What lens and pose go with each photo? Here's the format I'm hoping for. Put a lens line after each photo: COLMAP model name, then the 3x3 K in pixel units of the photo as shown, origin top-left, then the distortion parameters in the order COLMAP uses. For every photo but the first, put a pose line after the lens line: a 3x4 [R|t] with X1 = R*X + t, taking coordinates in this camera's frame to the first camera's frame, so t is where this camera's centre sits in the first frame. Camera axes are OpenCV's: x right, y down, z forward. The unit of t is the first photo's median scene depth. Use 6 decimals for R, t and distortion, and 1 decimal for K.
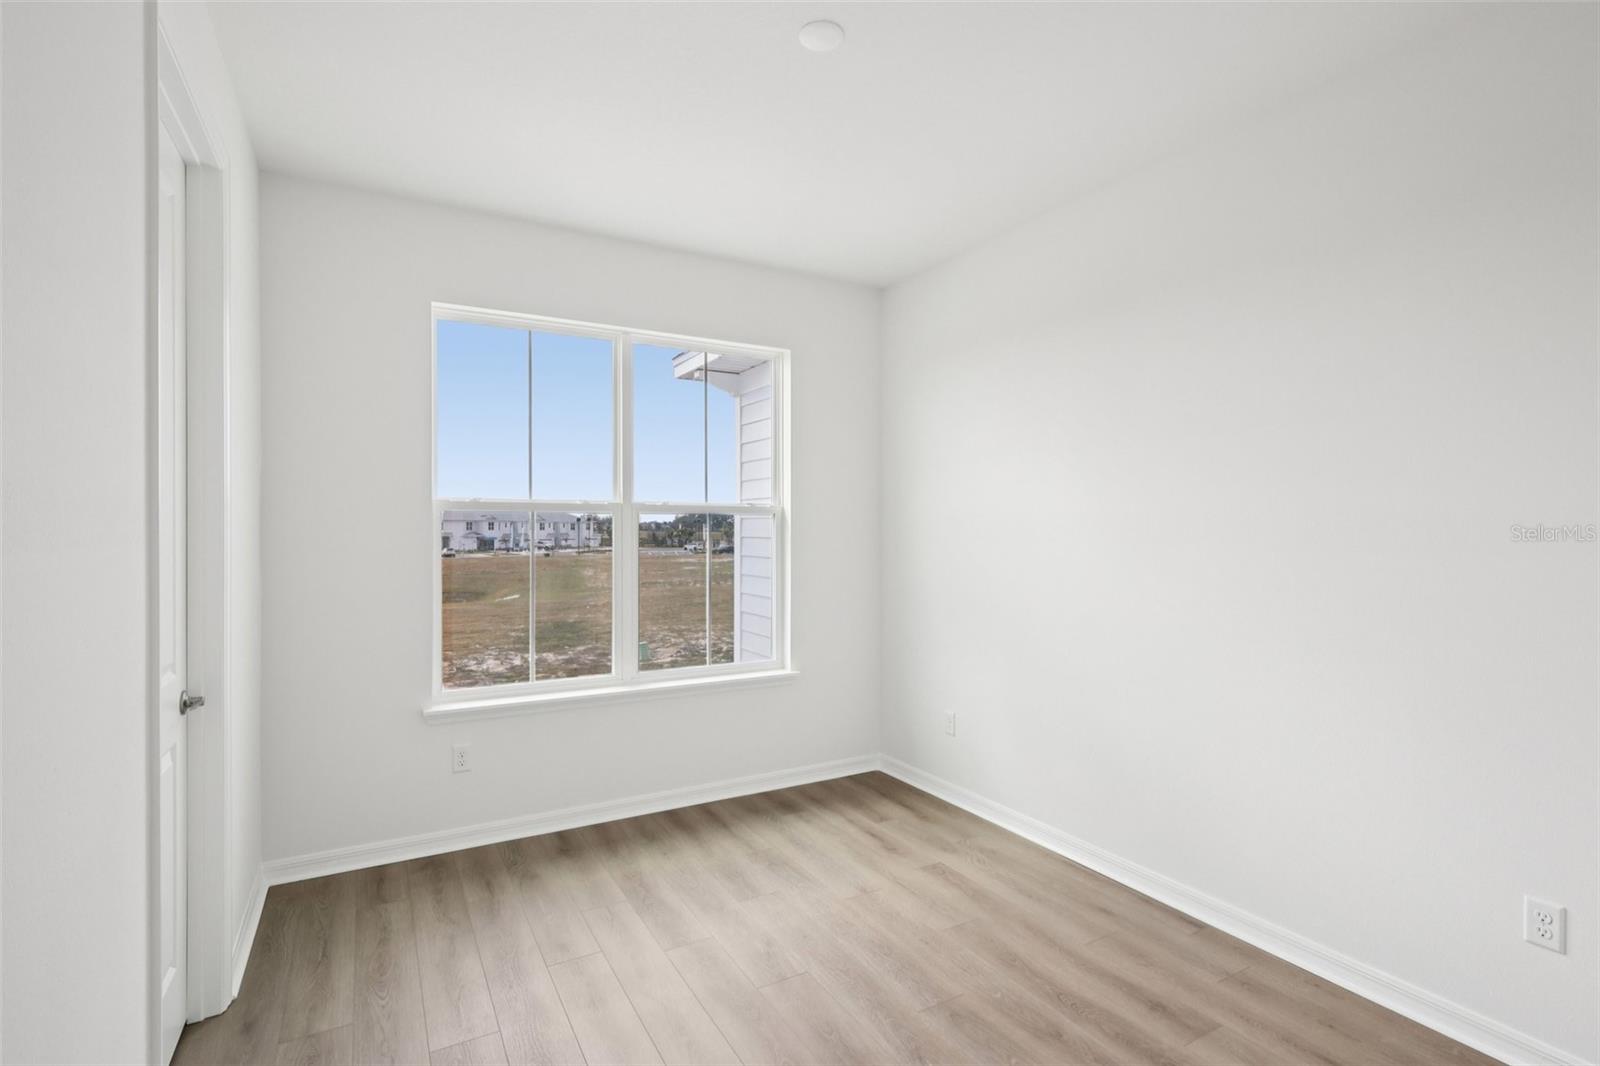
lens RADIAL K [[754.7, 0, 805.8], [0, 754.7, 525.9], [0, 0, 1]] dist [-0.003184, 0.001884]
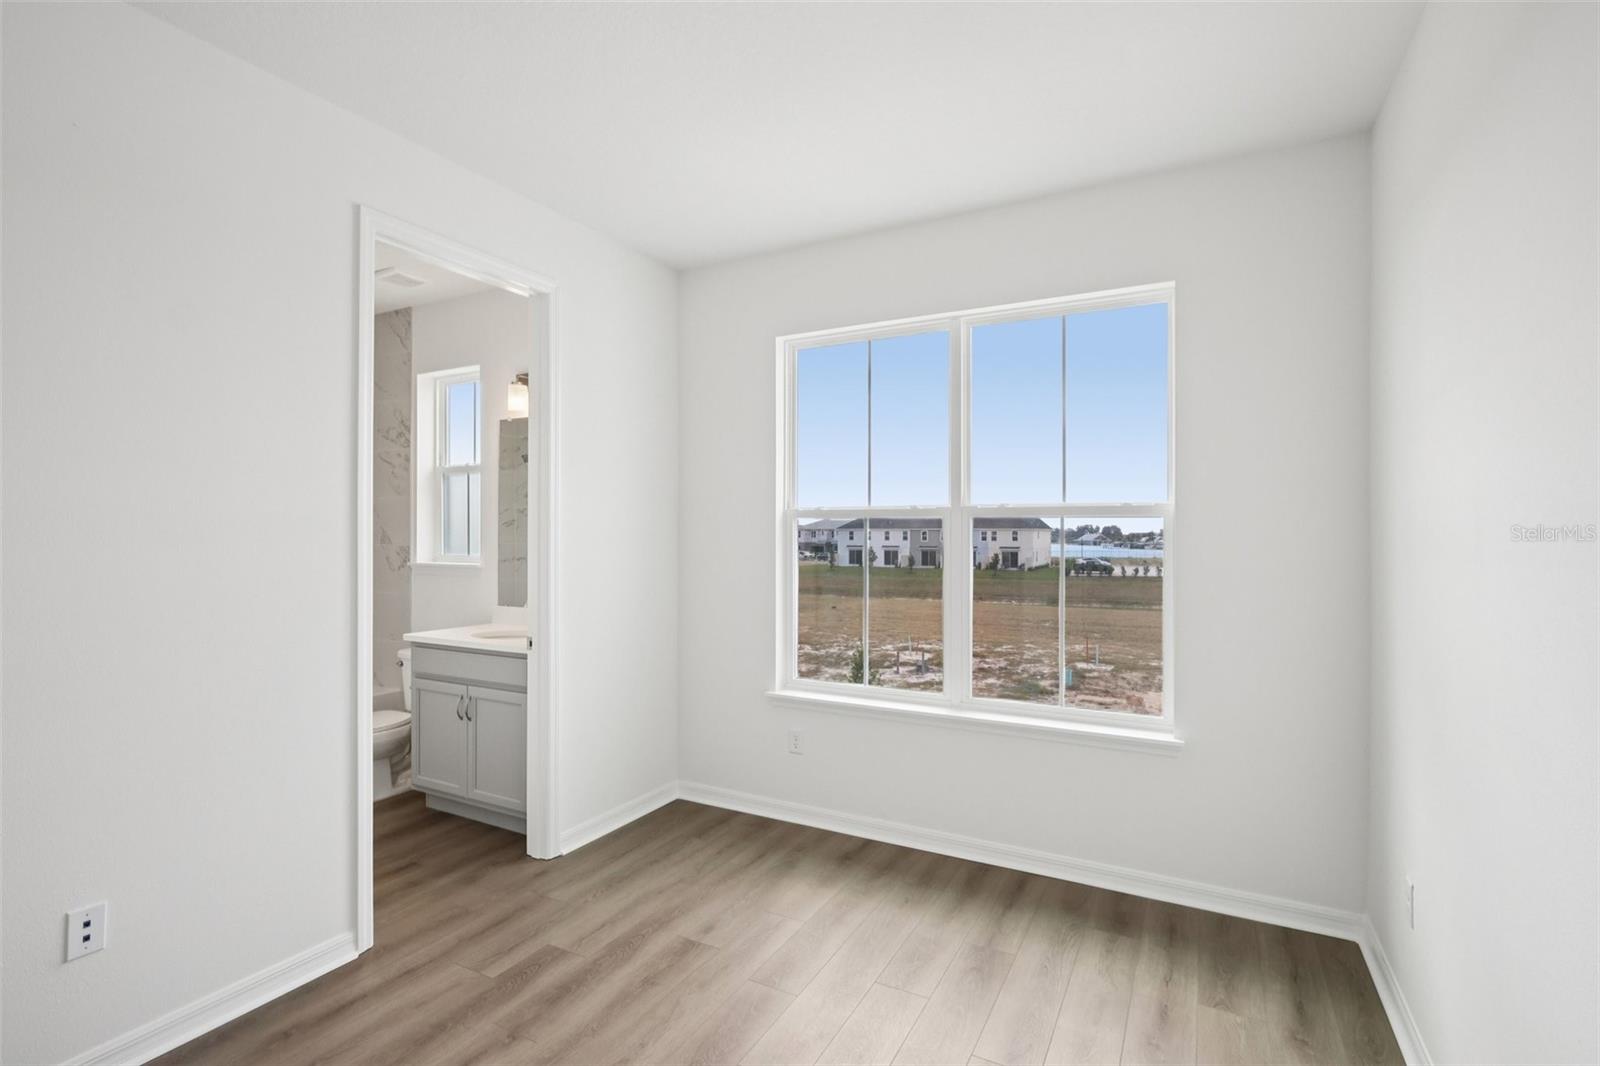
lens RADIAL K [[754.7, 0, 808.7], [0, 754.7, 530.1], [0, 0, 1]] dist [-0.003184, 0.001884]
pose [[0.521776, -0.004533, -0.853070, 0.483300], [0.003386, 0.999989, -0.003243, -0.000078], [0.853076, -0.001197, 0.521786, 0.414082]]
